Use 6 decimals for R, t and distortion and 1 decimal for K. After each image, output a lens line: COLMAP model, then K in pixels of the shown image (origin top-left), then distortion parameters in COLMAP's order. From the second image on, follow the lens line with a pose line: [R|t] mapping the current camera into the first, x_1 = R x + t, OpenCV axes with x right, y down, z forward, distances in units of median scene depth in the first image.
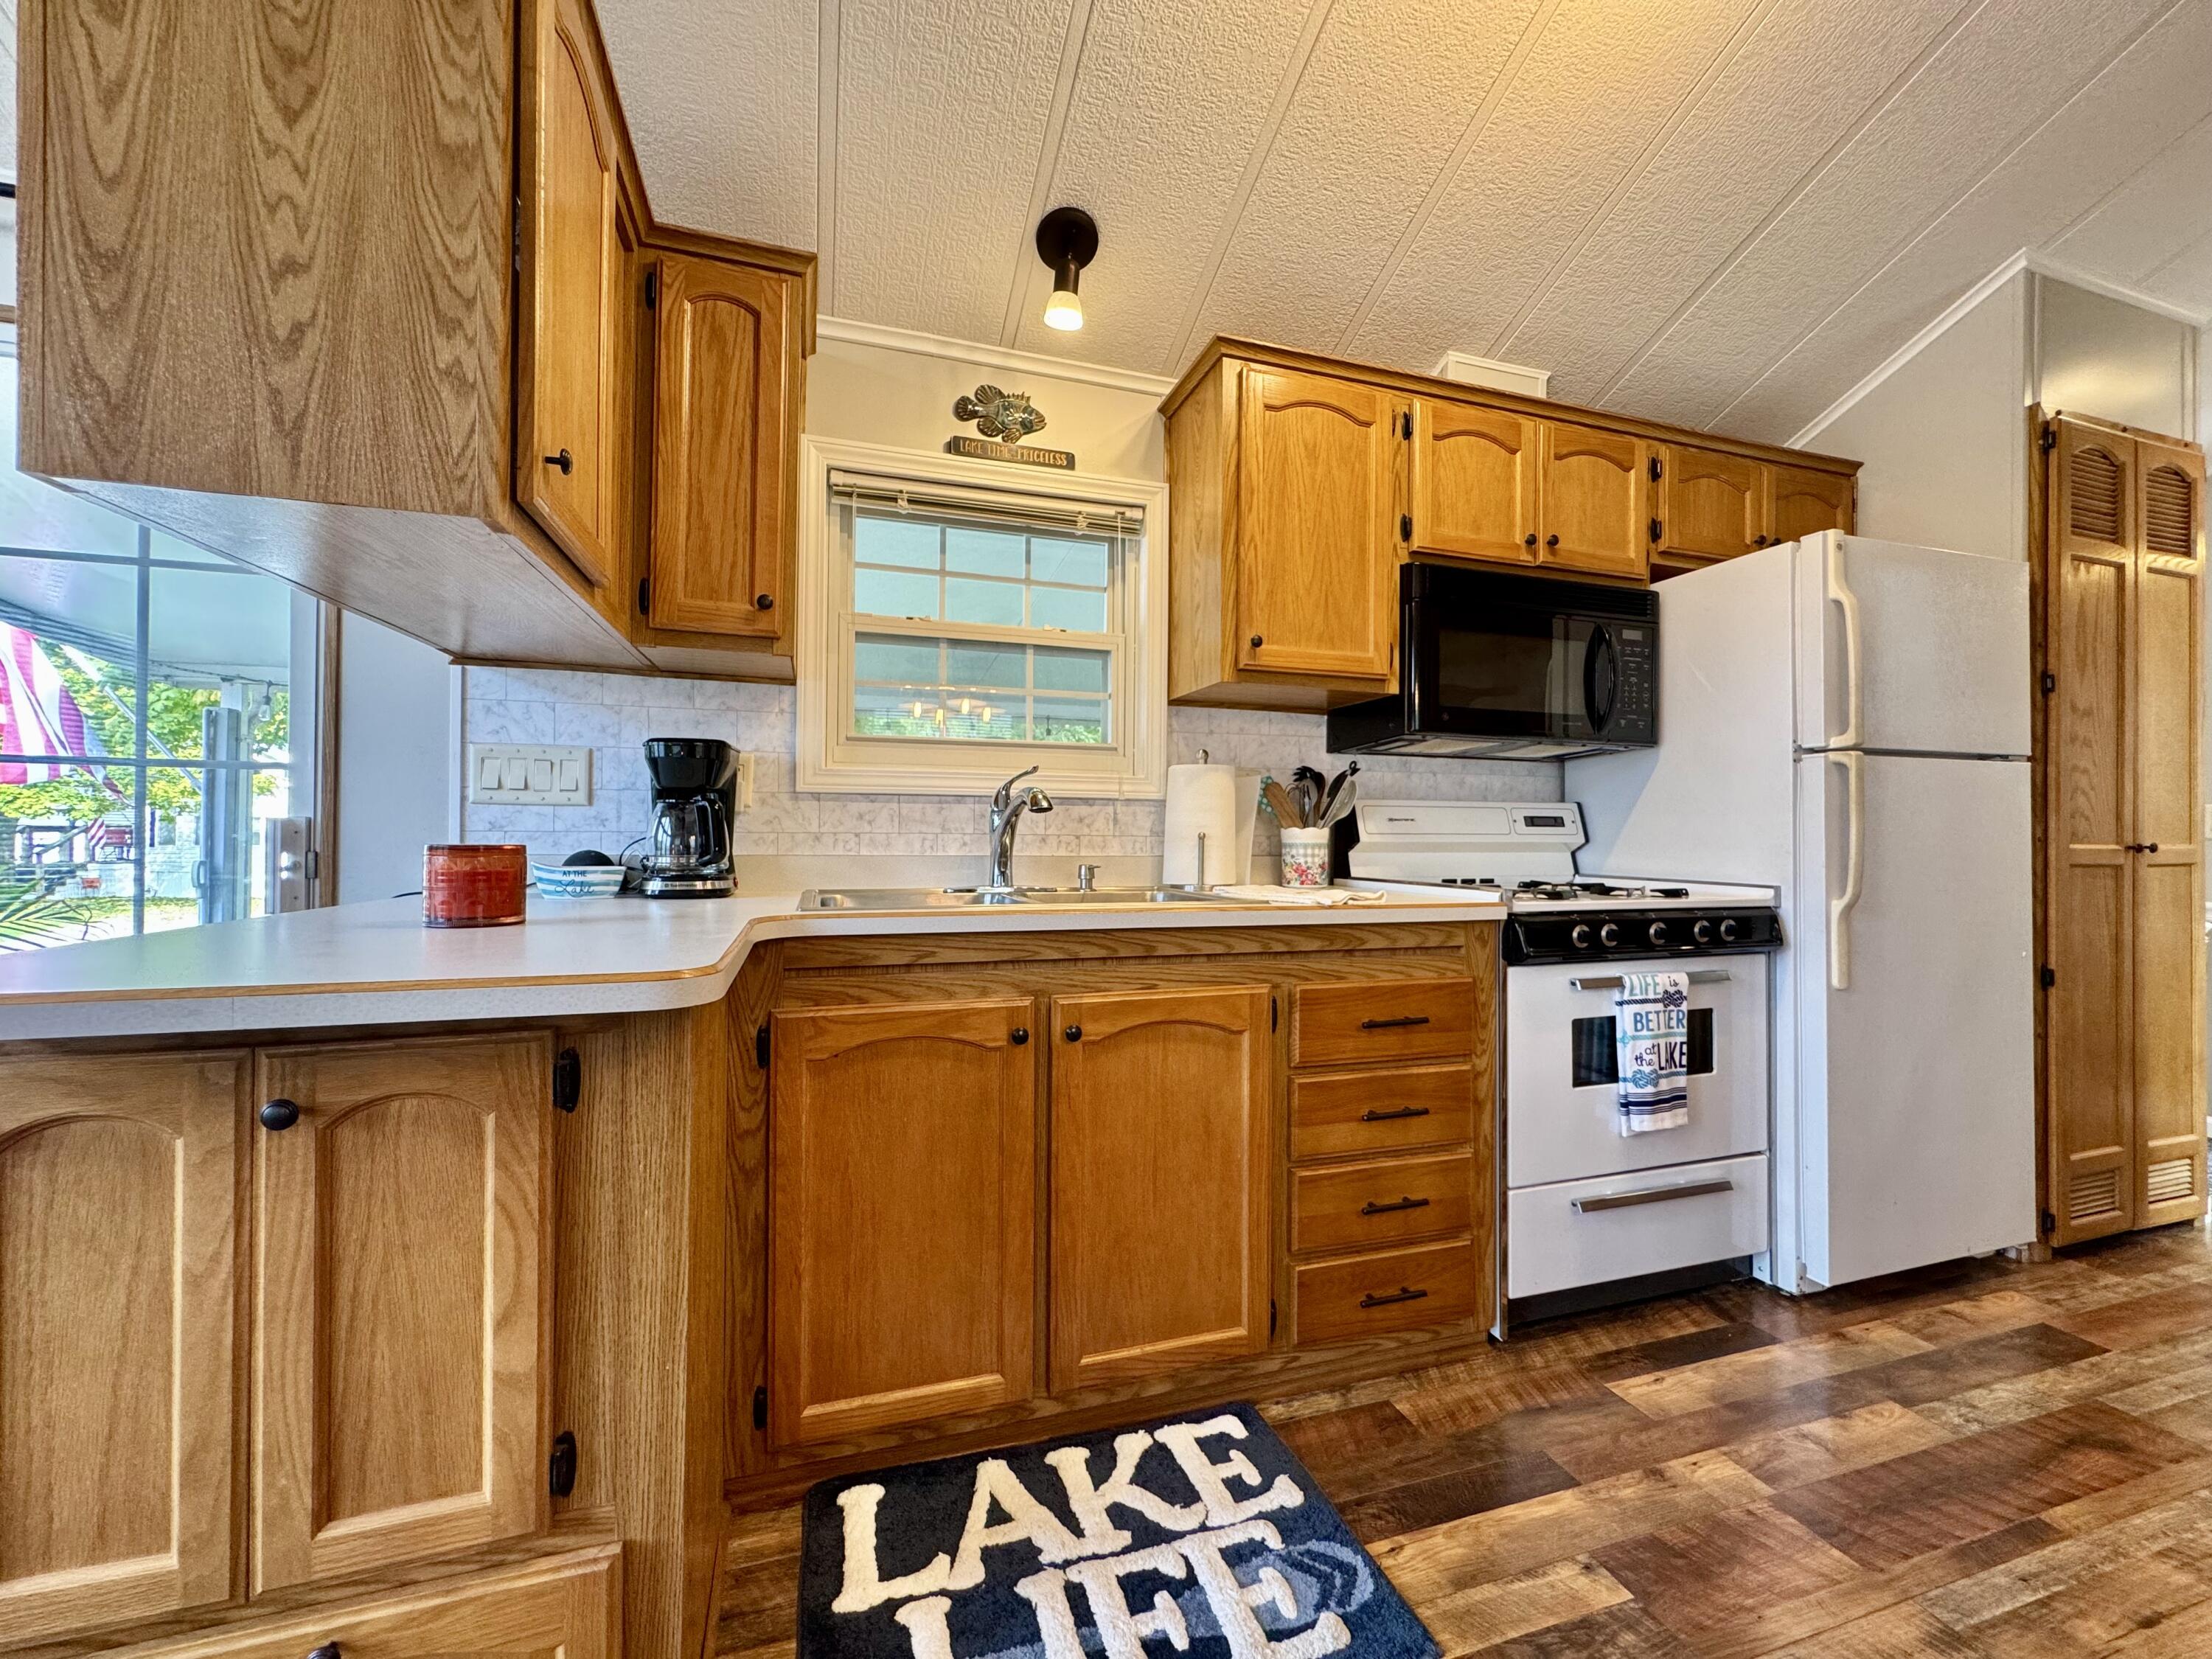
lens RADIAL K [[882.1, 0, 1104.0], [0, 882.1, 825.8], [0, 0, 1]] dist [-0.003851, 0.000328]
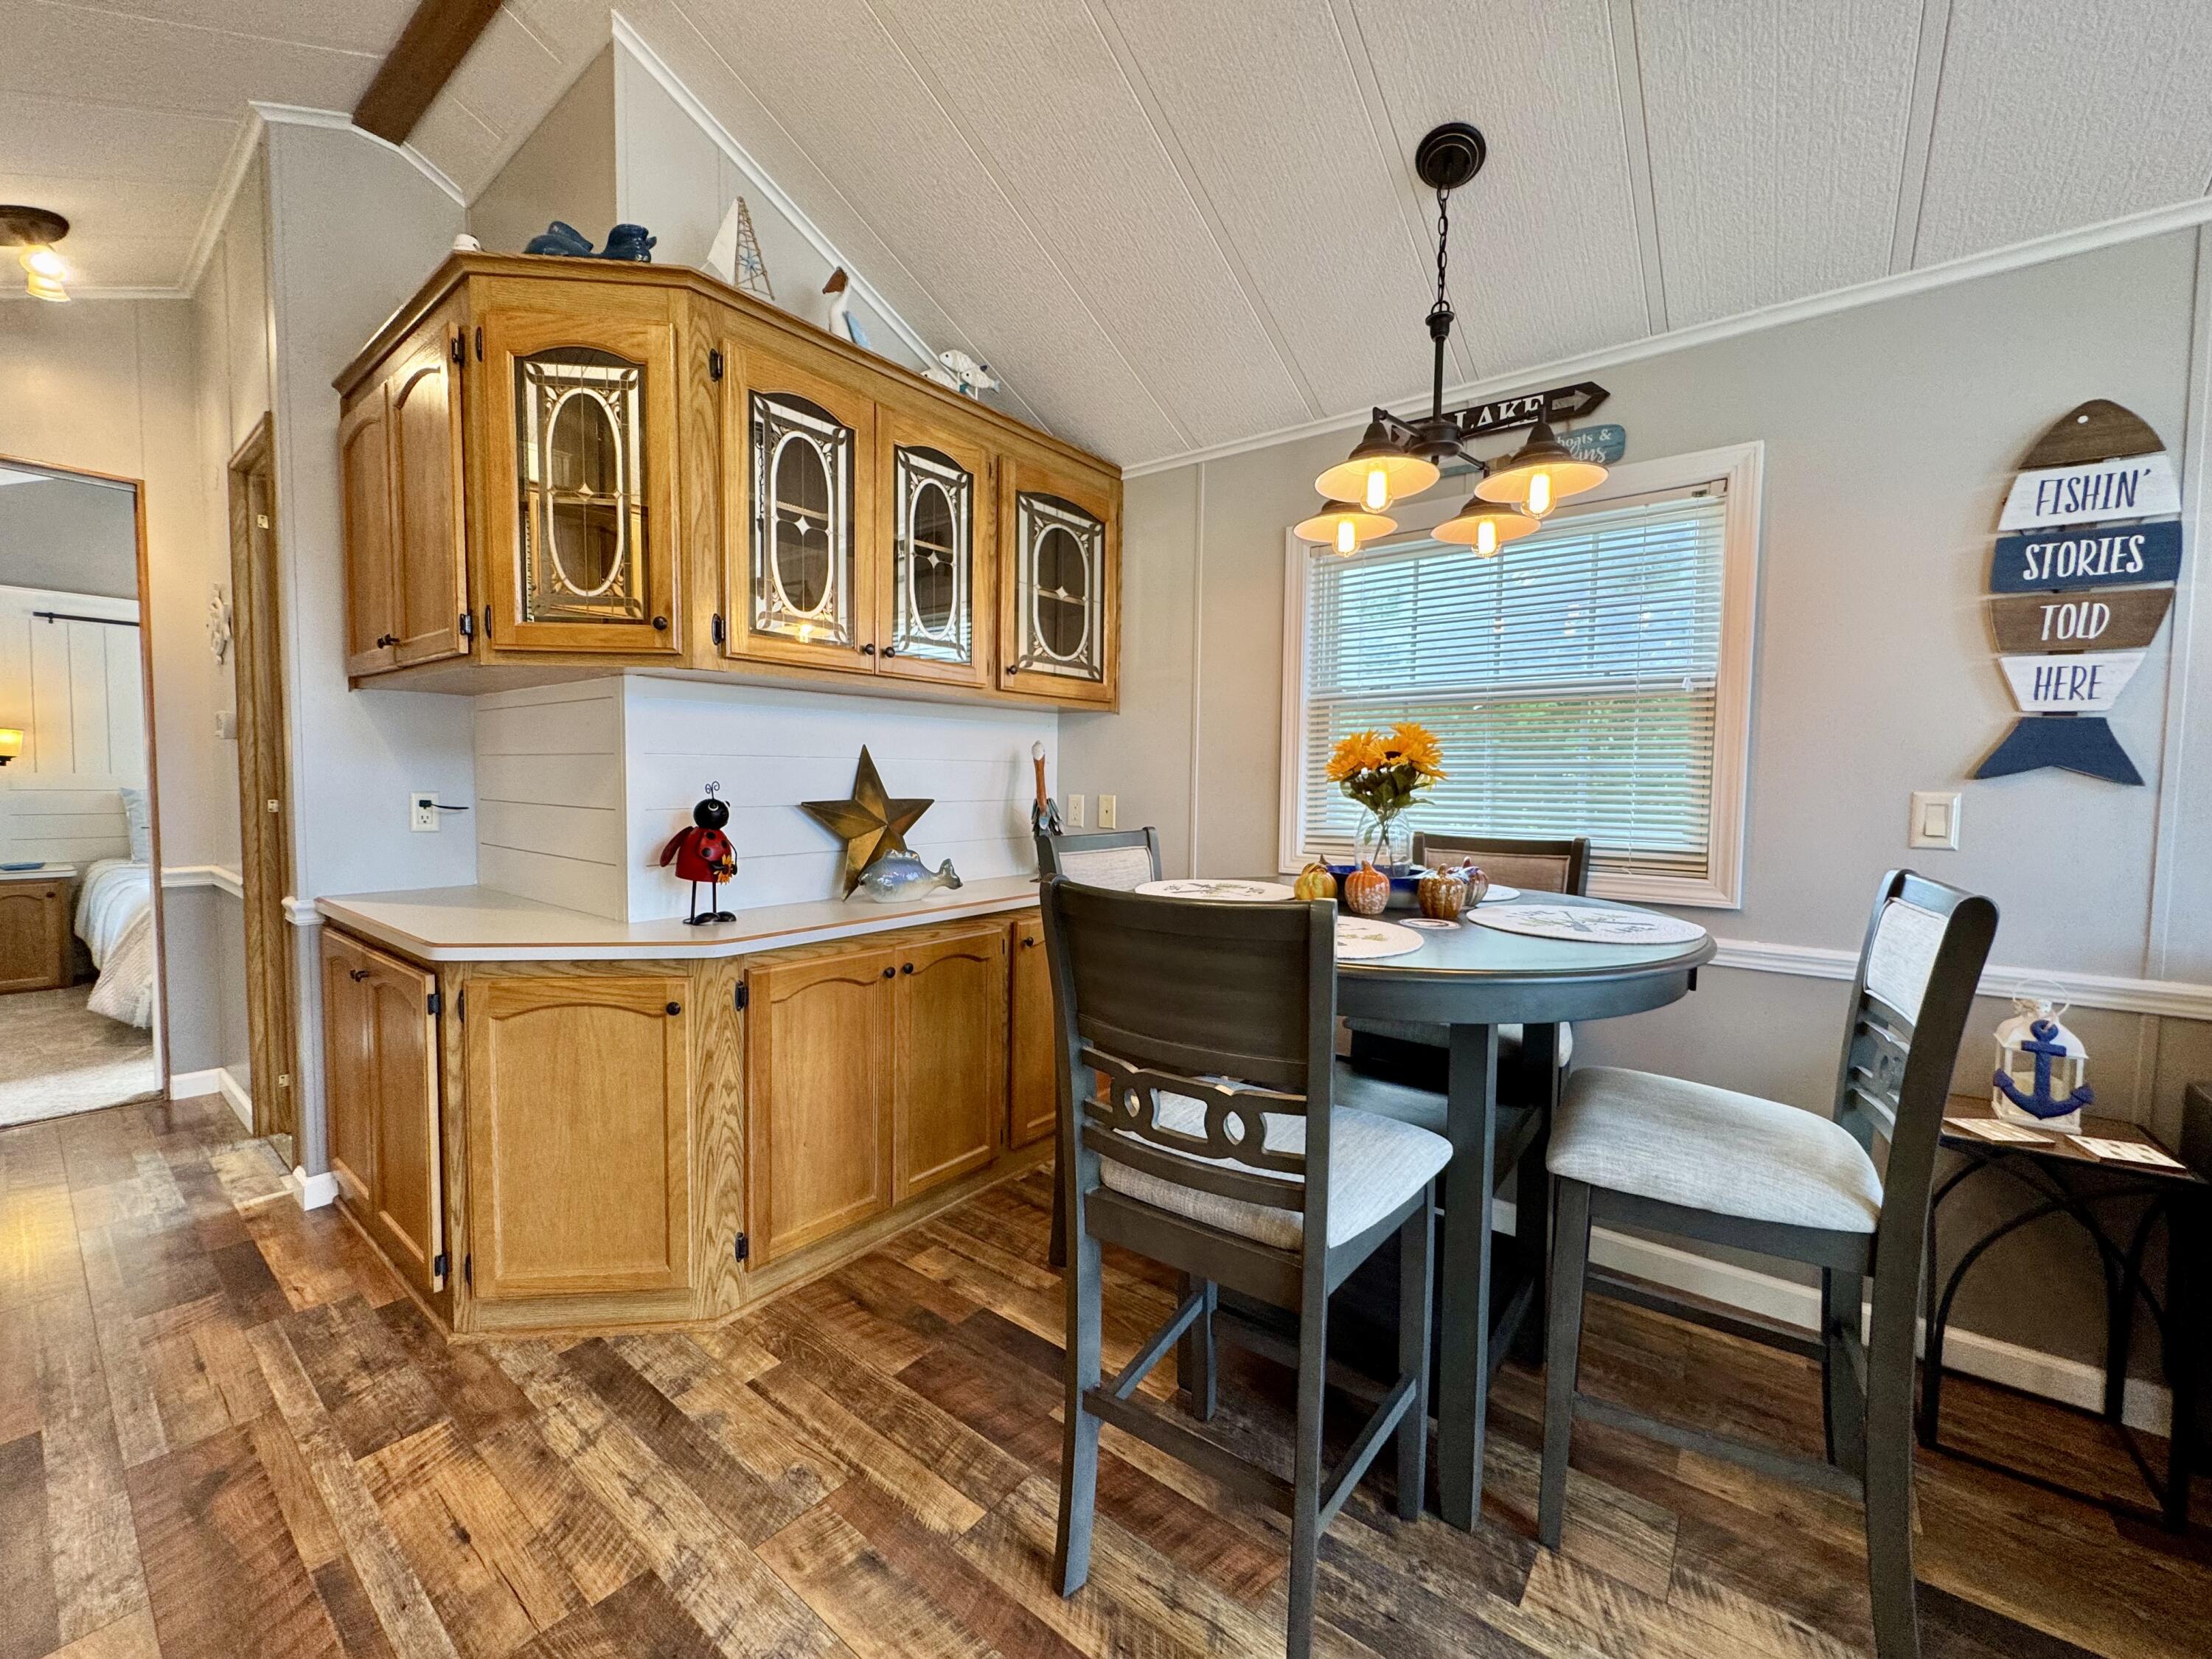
lens RADIAL K [[882.1, 0, 1104.0], [0, 882.1, 825.8], [0, 0, 1]] dist [-0.003851, 0.000328]
pose [[-0.562015, -0.058856, 0.825030, -0.112056], [-0.024878, 0.998217, 0.054264, -0.066119], [-0.826753, 0.009972, -0.562477, 0.599155]]
